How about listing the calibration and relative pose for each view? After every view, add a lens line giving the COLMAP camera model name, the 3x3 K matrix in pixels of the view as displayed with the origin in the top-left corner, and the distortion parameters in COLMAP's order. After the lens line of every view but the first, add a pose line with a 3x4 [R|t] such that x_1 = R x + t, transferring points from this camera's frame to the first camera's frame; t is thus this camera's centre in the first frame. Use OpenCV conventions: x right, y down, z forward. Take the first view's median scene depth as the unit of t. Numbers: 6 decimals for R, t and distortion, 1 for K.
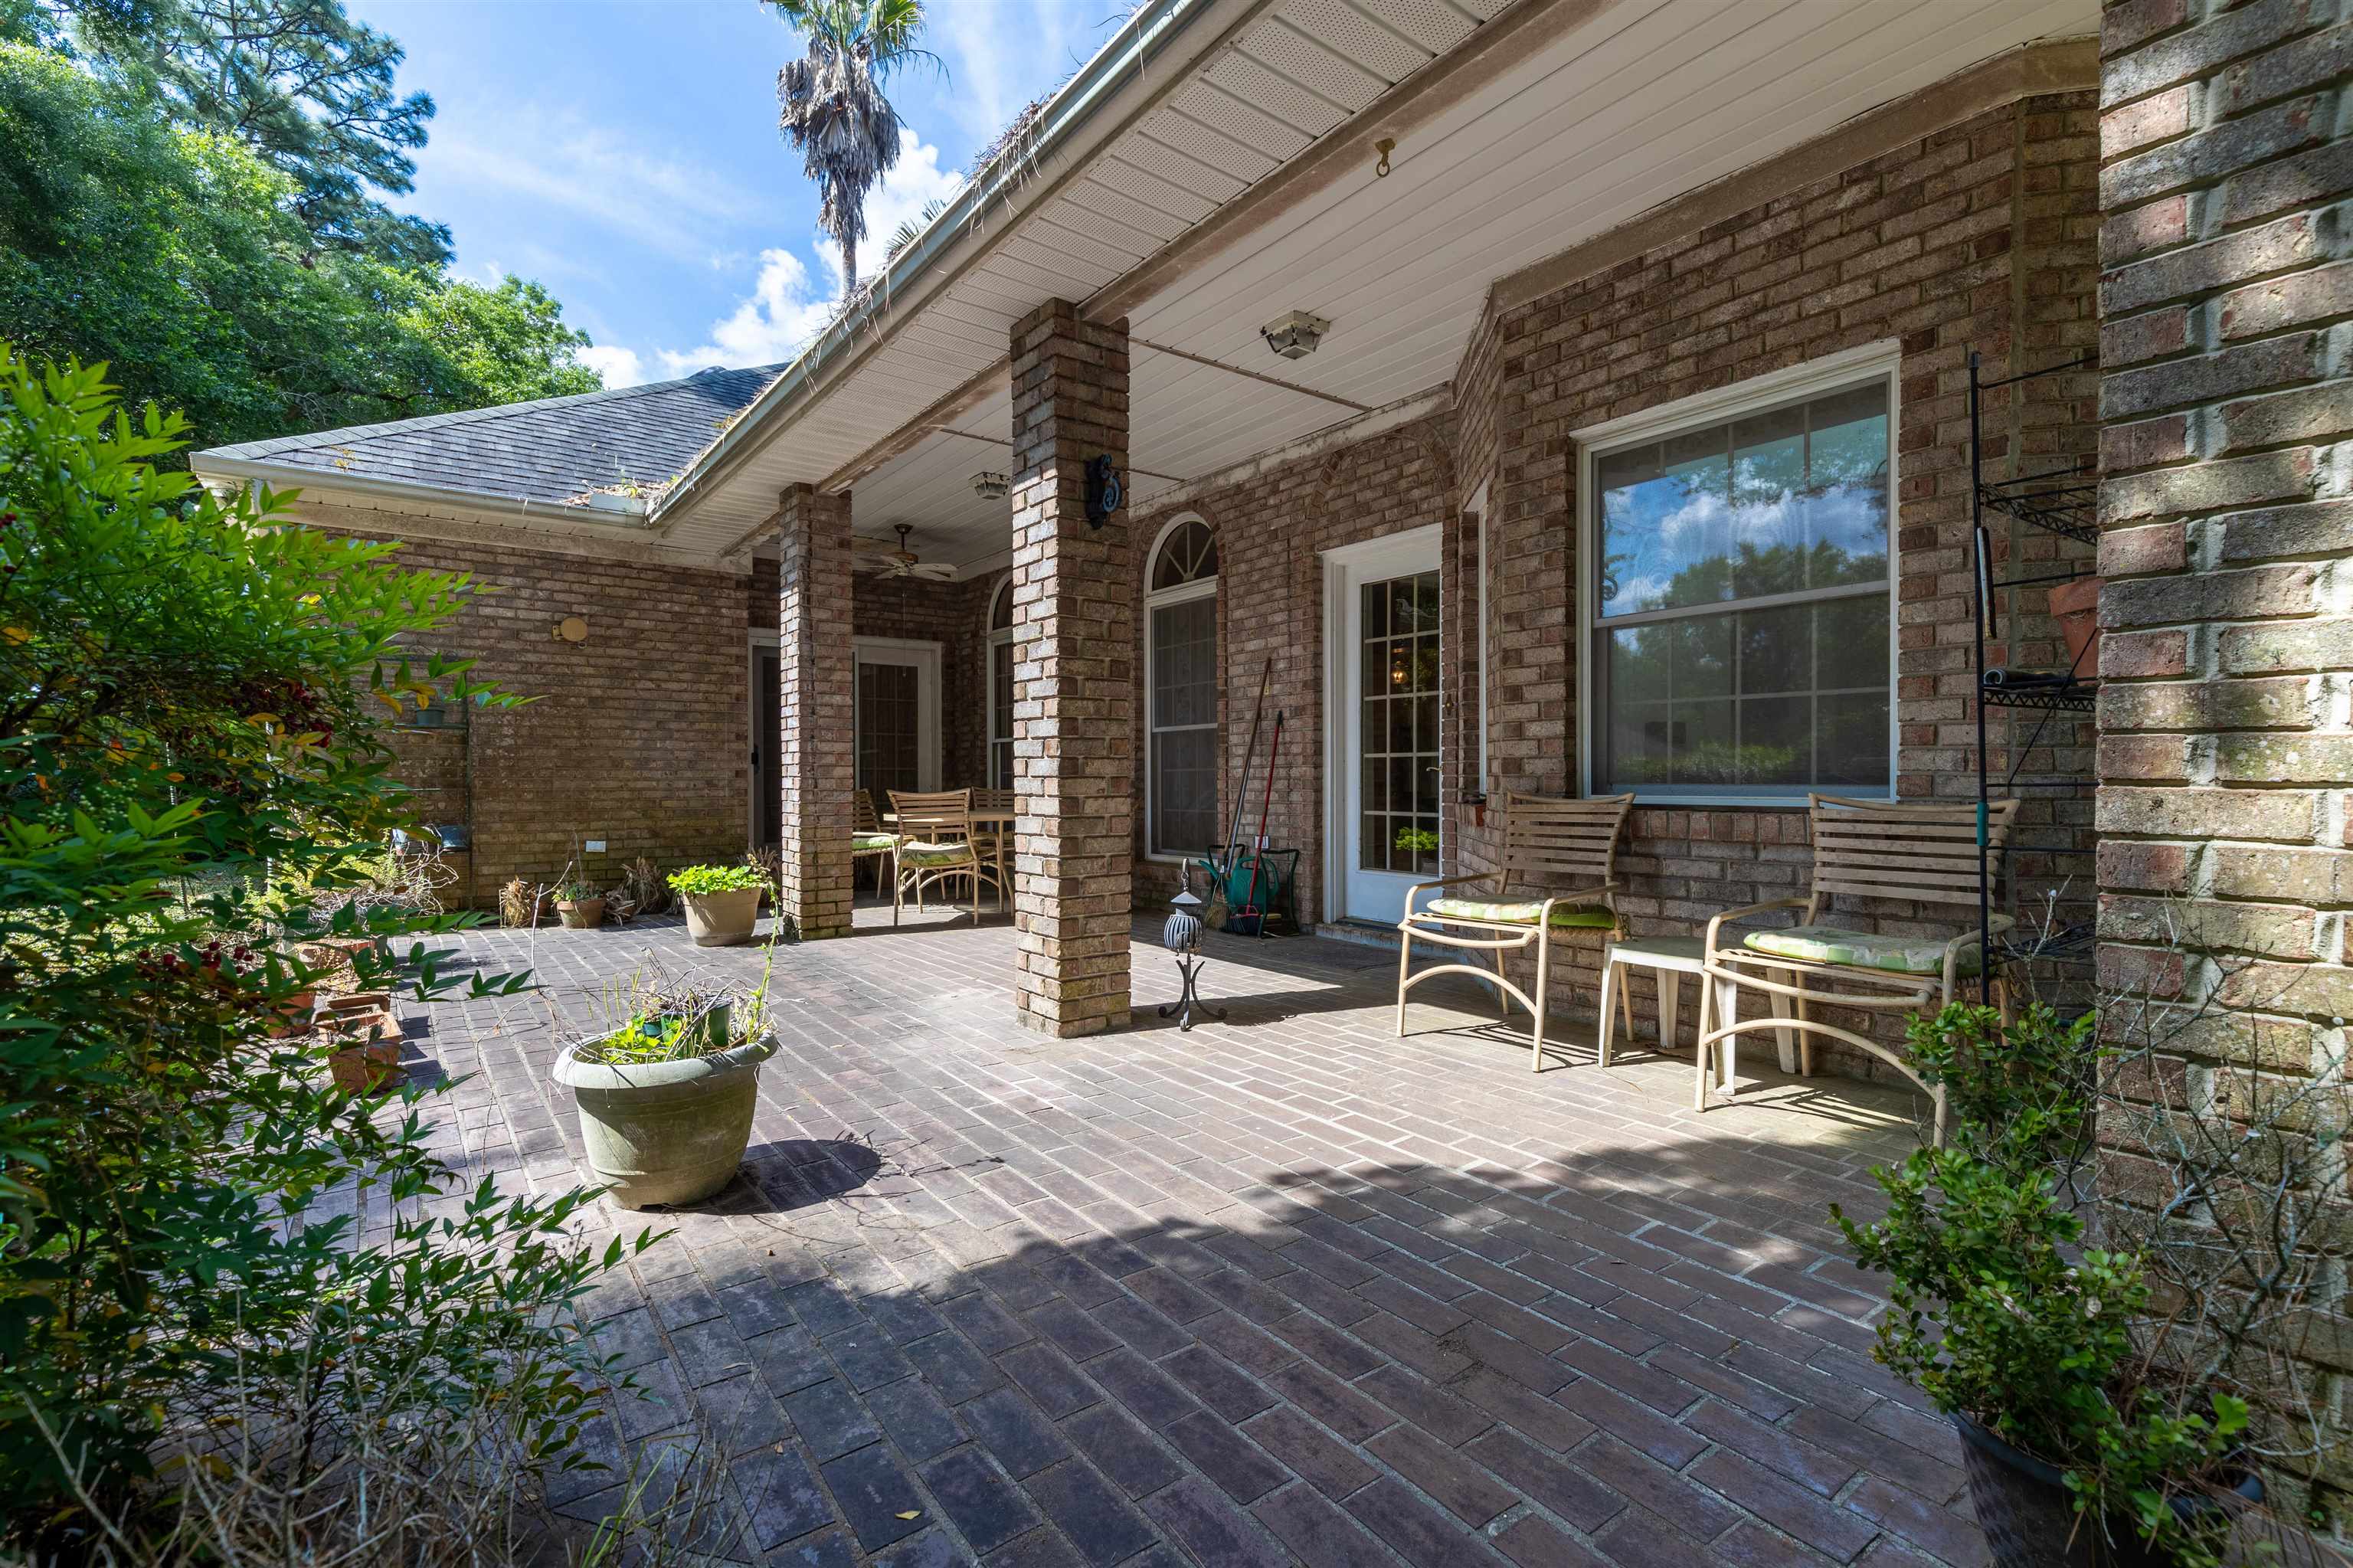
lens RADIAL K [[1057.4, 0, 1178.6], [0, 1057.4, 788.7], [0, 0, 1]] dist [0.004158, -0.001095]
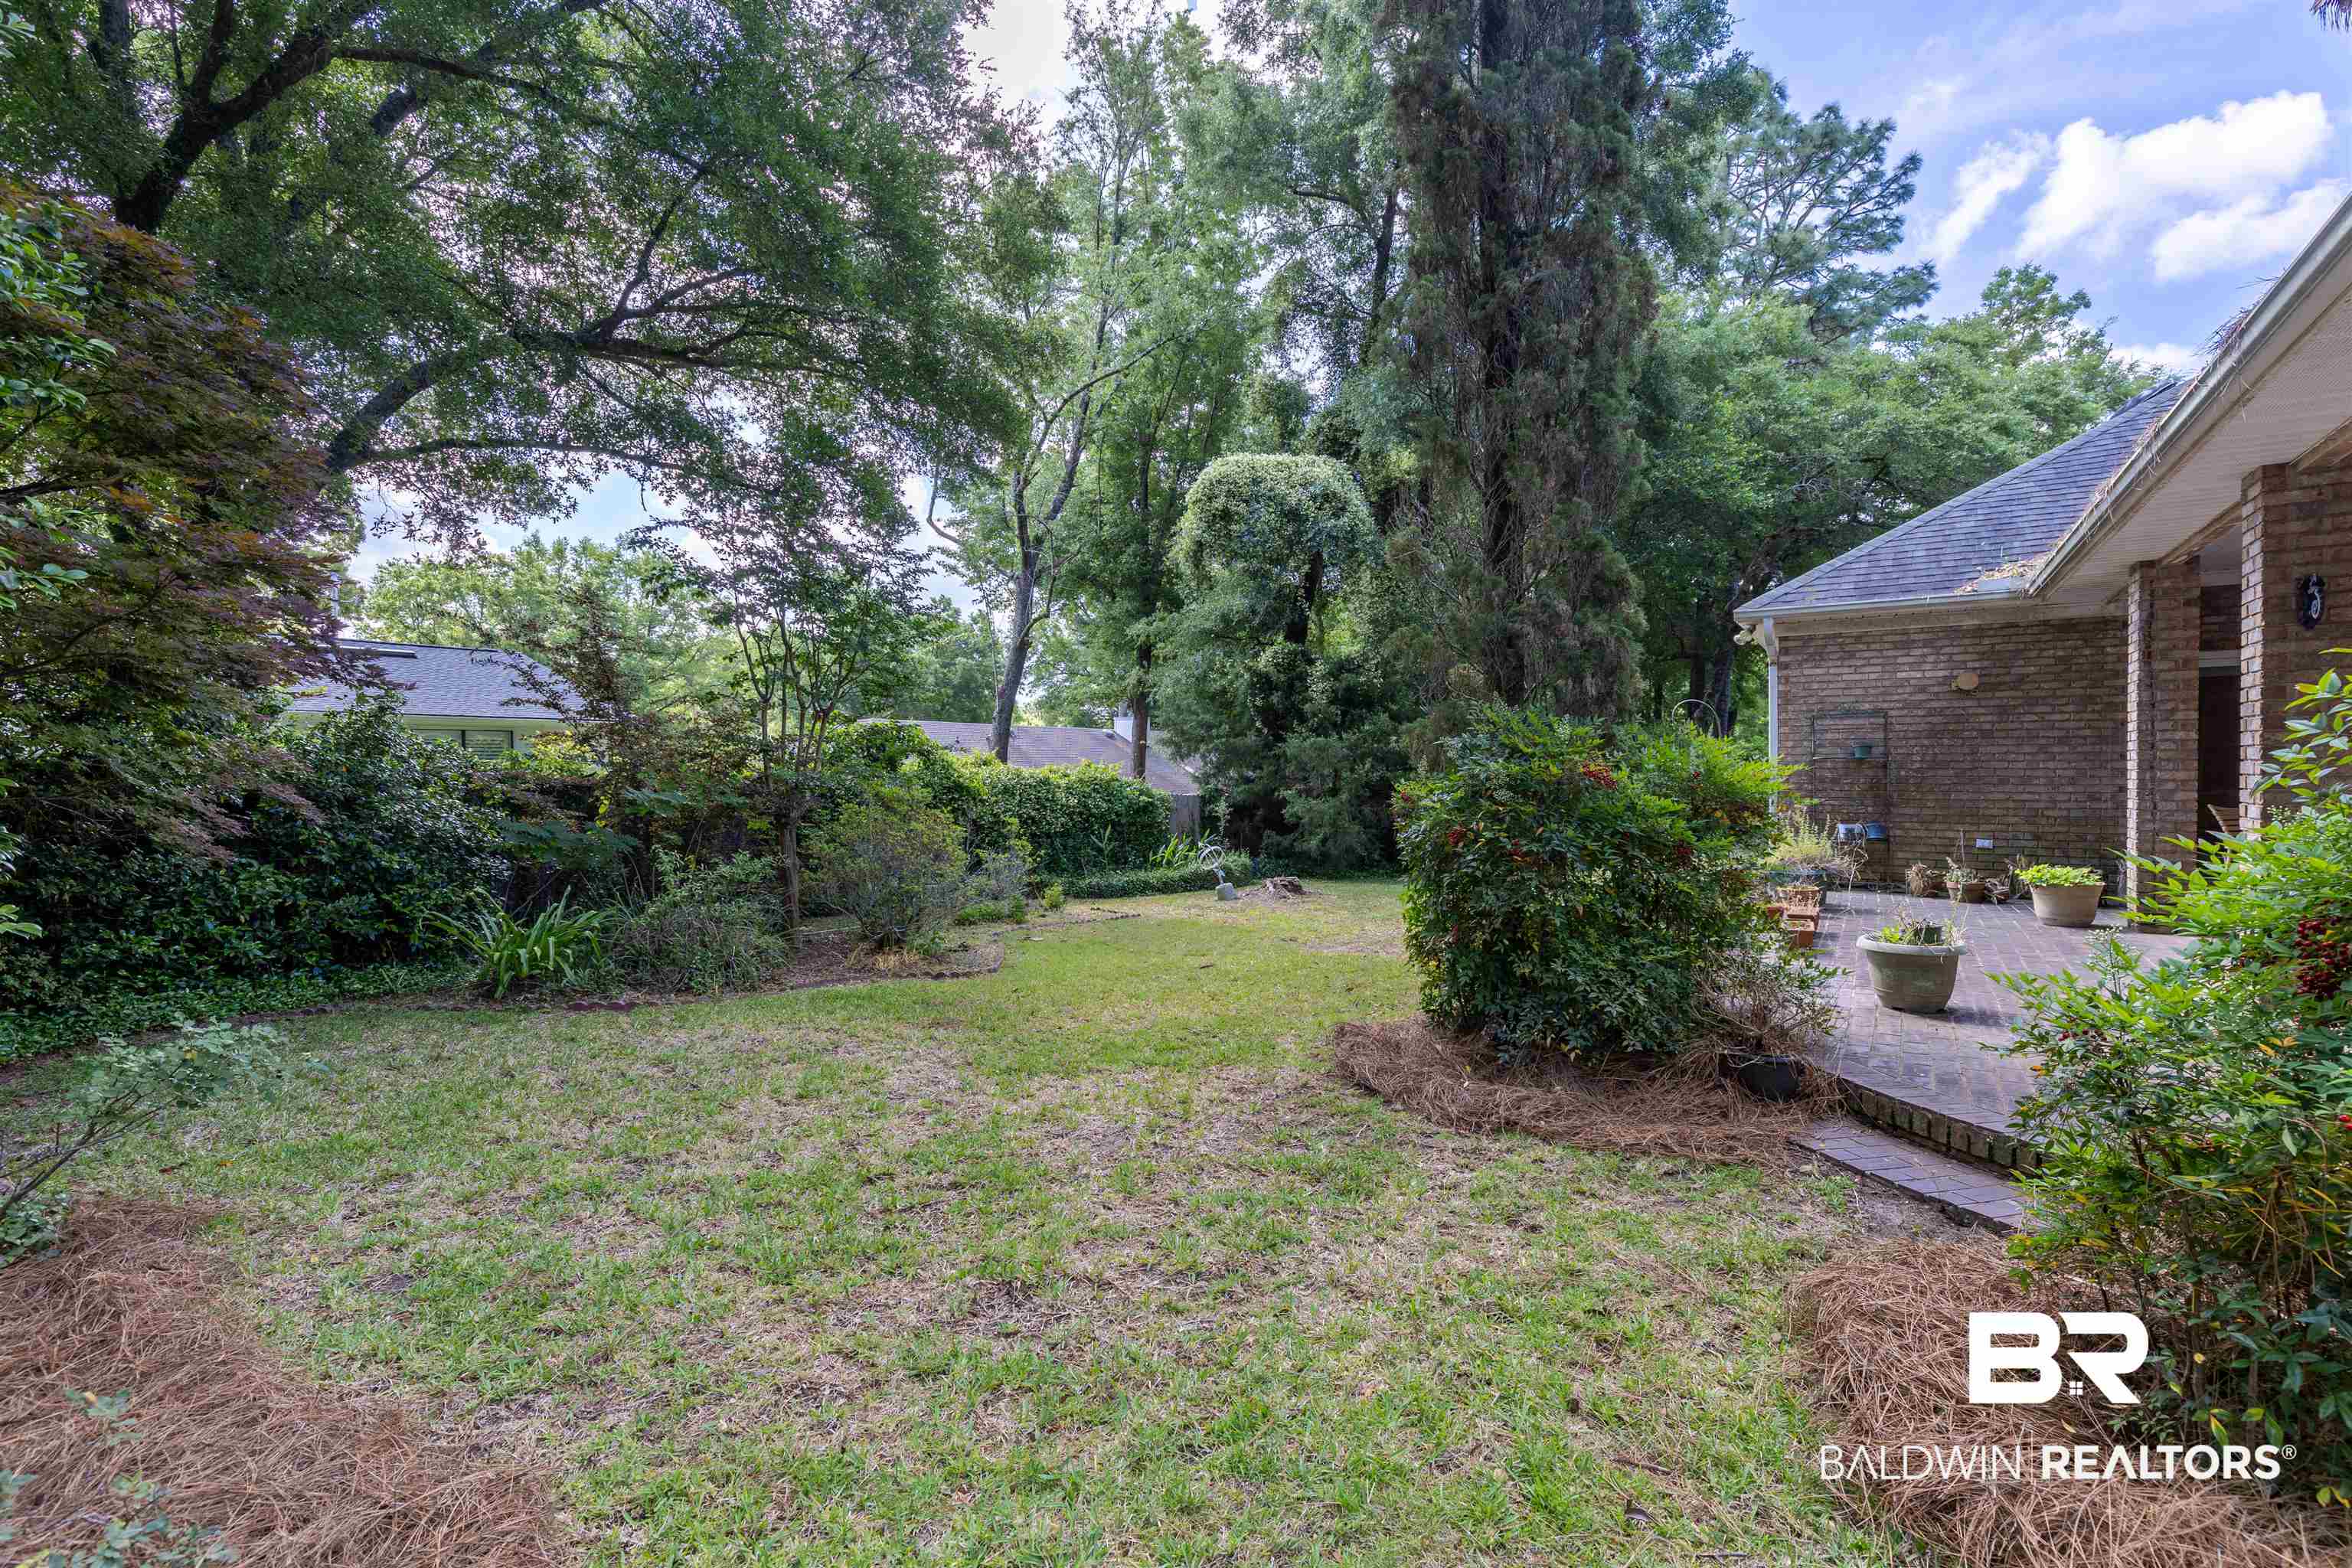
lens RADIAL K [[1056.9, 0, 1177.0], [0, 1056.9, 778.3], [0, 0, 1]] dist [0.004158, -0.001095]
pose [[0.331223, 0.011436, -0.943483, 0.364495], [-0.003059, 0.999934, 0.011046, -0.038791], [0.943548, -0.000773, 0.331236, -0.390126]]
